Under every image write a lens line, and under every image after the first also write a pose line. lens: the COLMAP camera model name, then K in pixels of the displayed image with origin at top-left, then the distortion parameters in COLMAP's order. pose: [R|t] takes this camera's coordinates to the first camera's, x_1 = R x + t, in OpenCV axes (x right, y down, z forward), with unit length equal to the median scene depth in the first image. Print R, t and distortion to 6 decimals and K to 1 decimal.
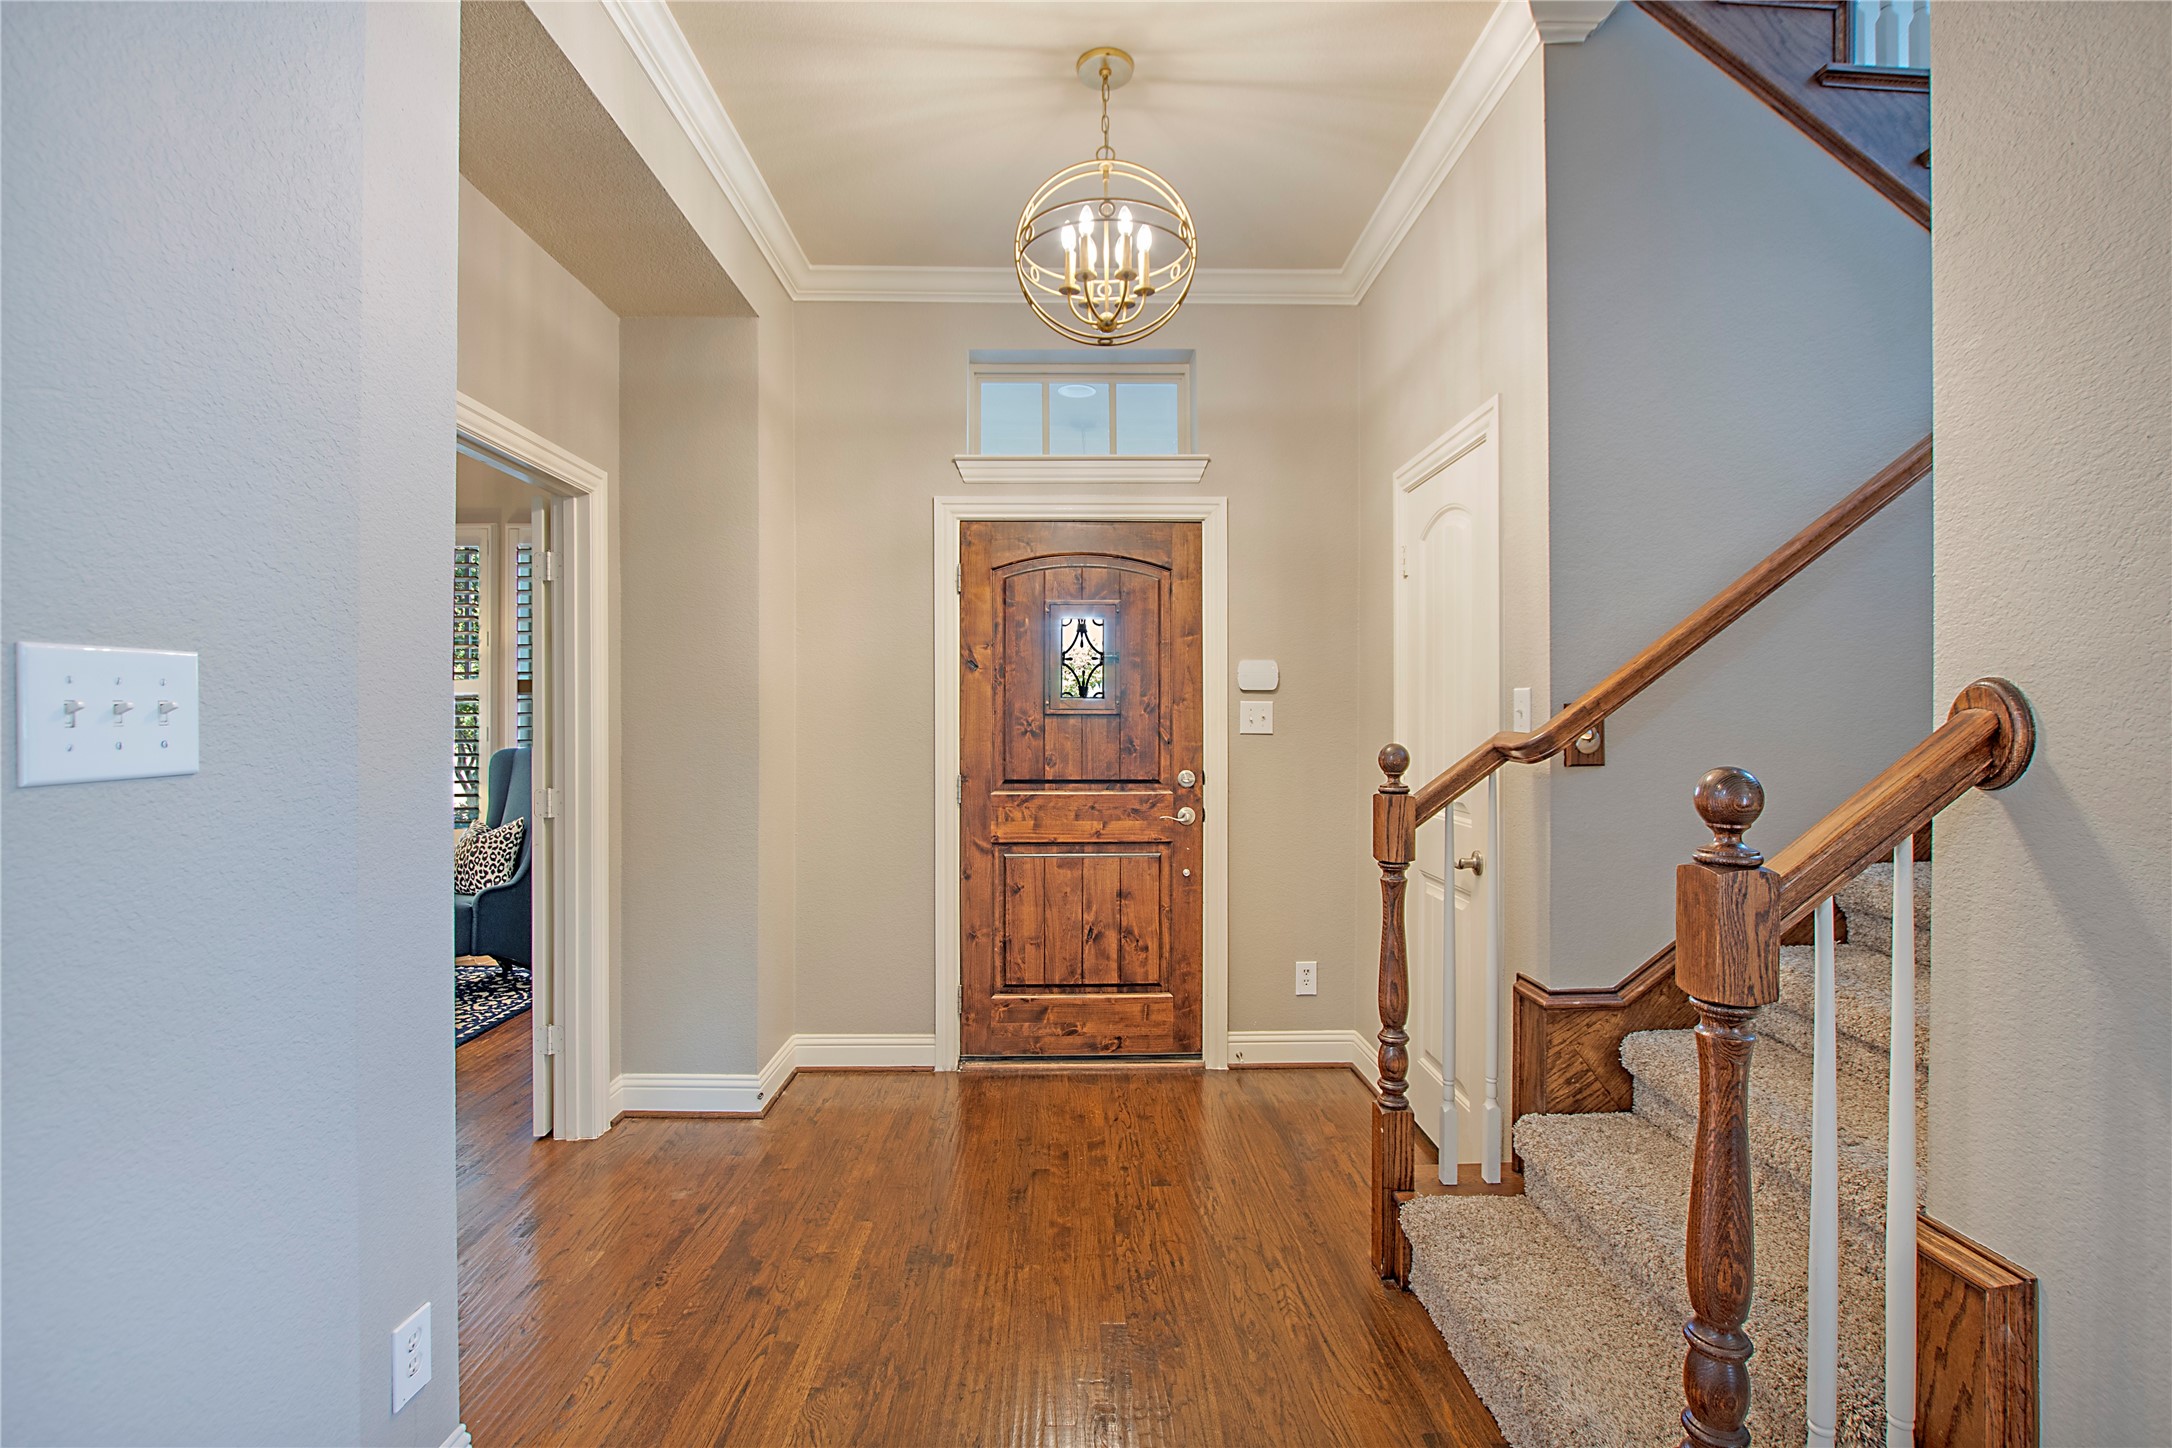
lens RADIAL K [[967.9, 0, 1086.6], [0, 967.9, 720.0], [0, 0, 1]] dist [-0.031670, 0.000036]
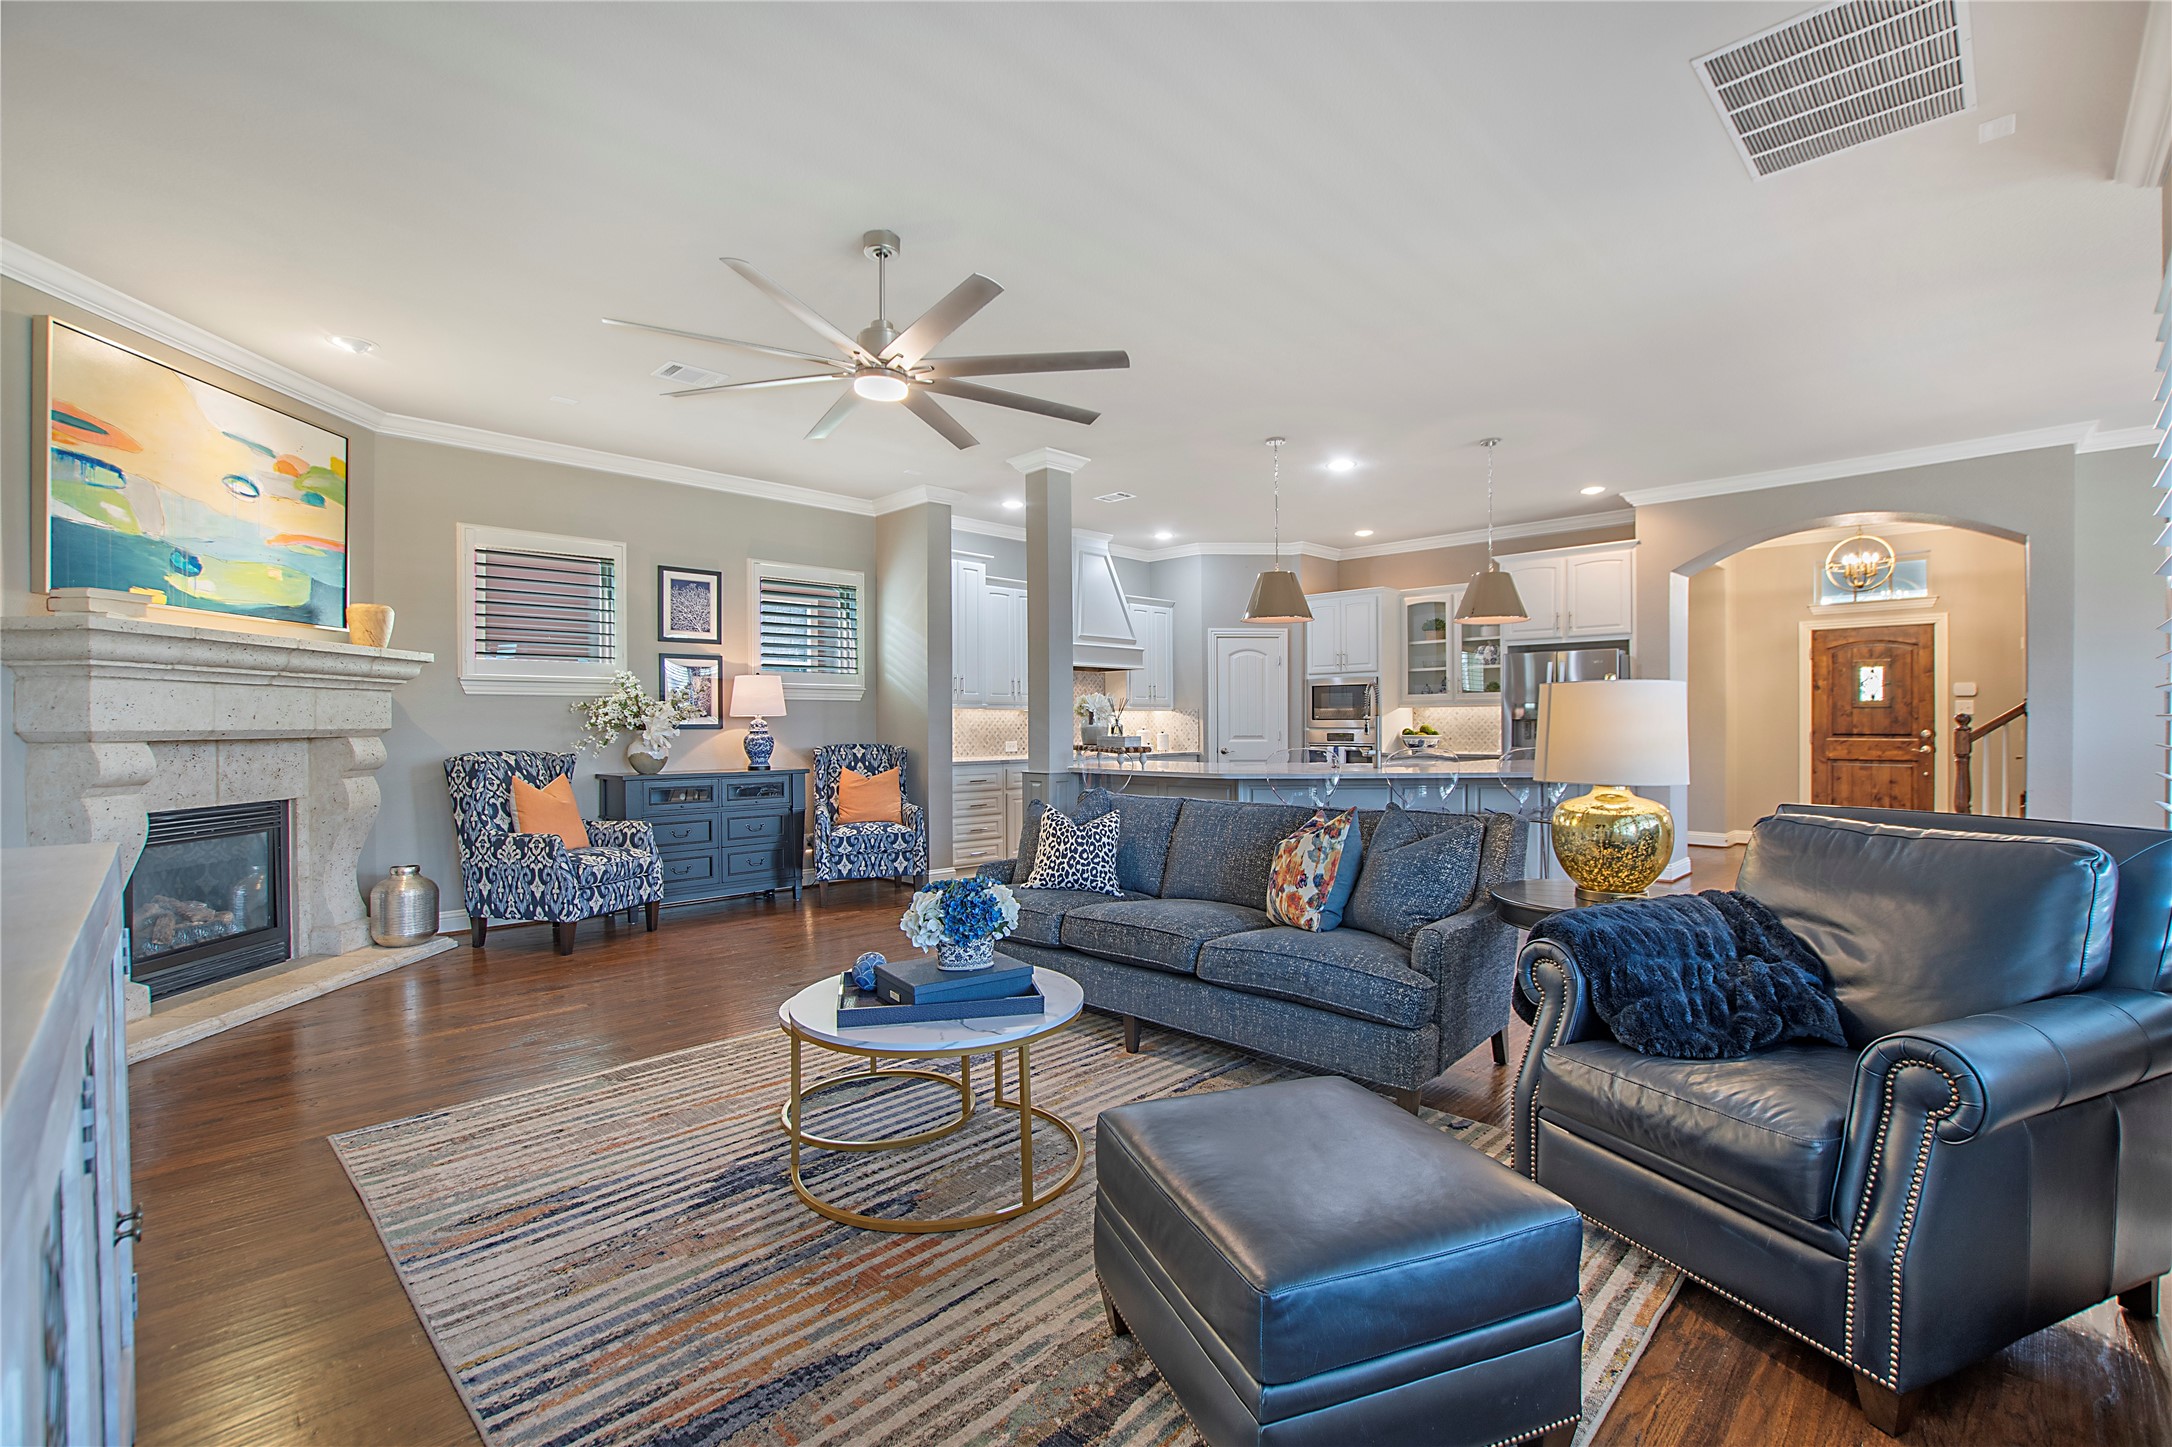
lens RADIAL K [[967.9, 0, 1084.6], [0, 967.9, 726.8], [0, 0, 1]] dist [-0.031670, 0.000036]
pose [[0.693310, 0.001733, -0.720638, 0.337978], [0.001148, 0.999993, 0.003510, 0.033456], [0.720639, -0.003261, 0.693303, -2.072099]]
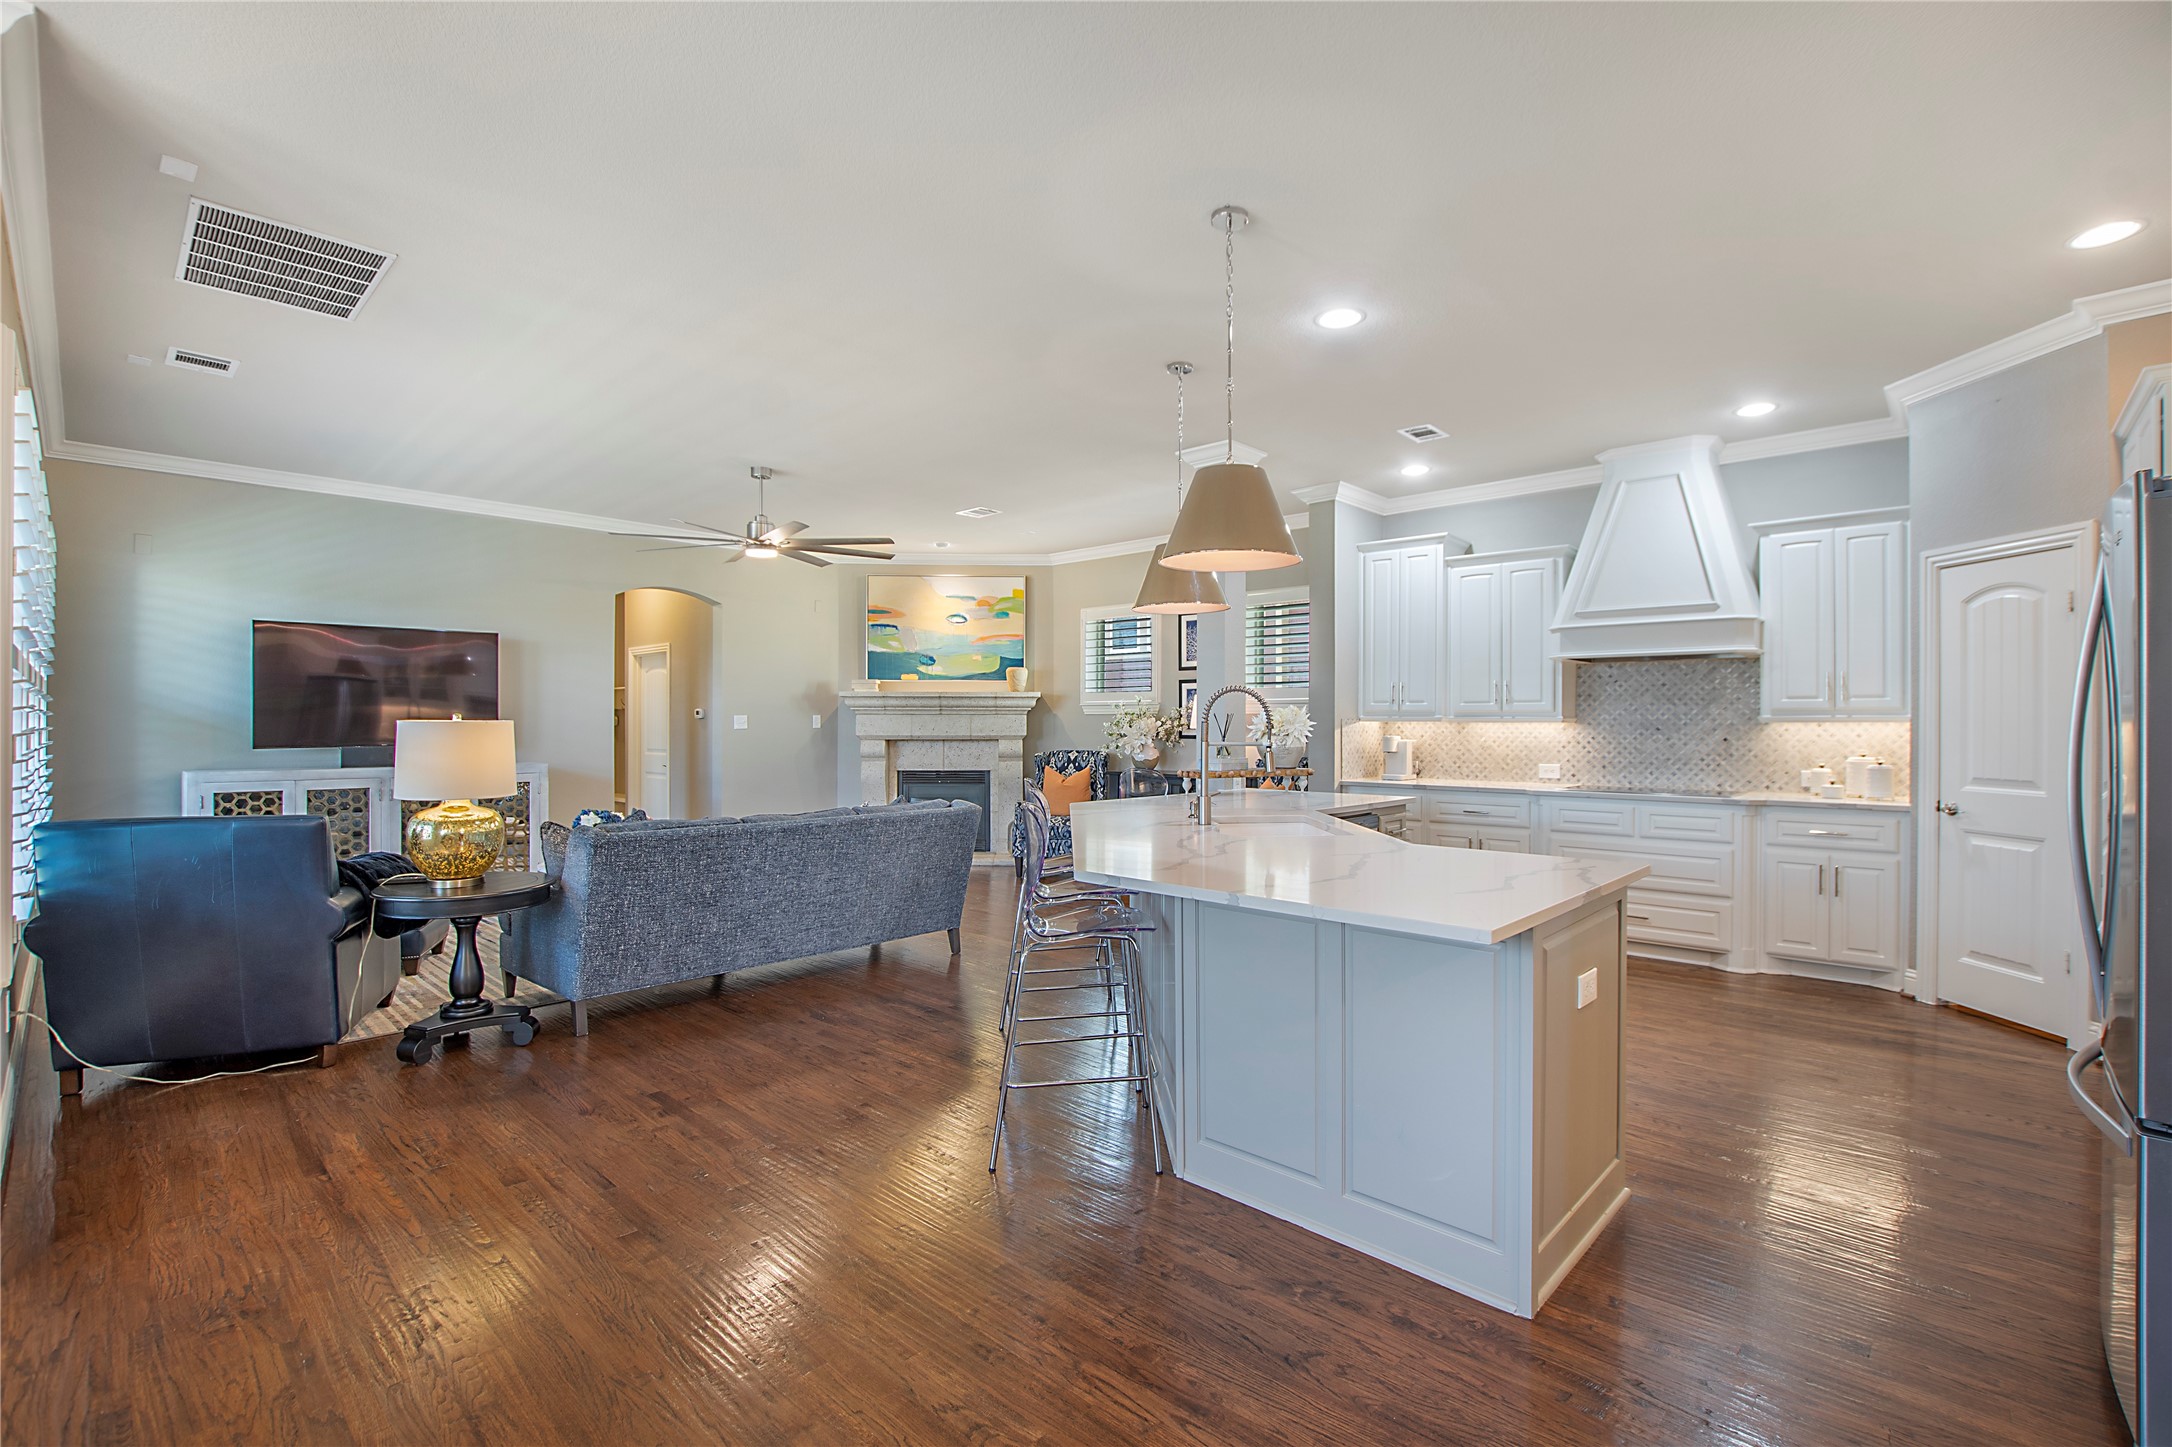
lens RADIAL K [[967.9, 0, 1087.5], [0, 967.9, 728.3], [0, 0, 1]] dist [-0.031670, 0.000036]
pose [[-0.699375, 0.004878, -0.714739, 0.321135], [-0.001693, 0.999963, 0.008481, -0.087972], [0.714753, 0.007142, -0.699340, 5.568960]]
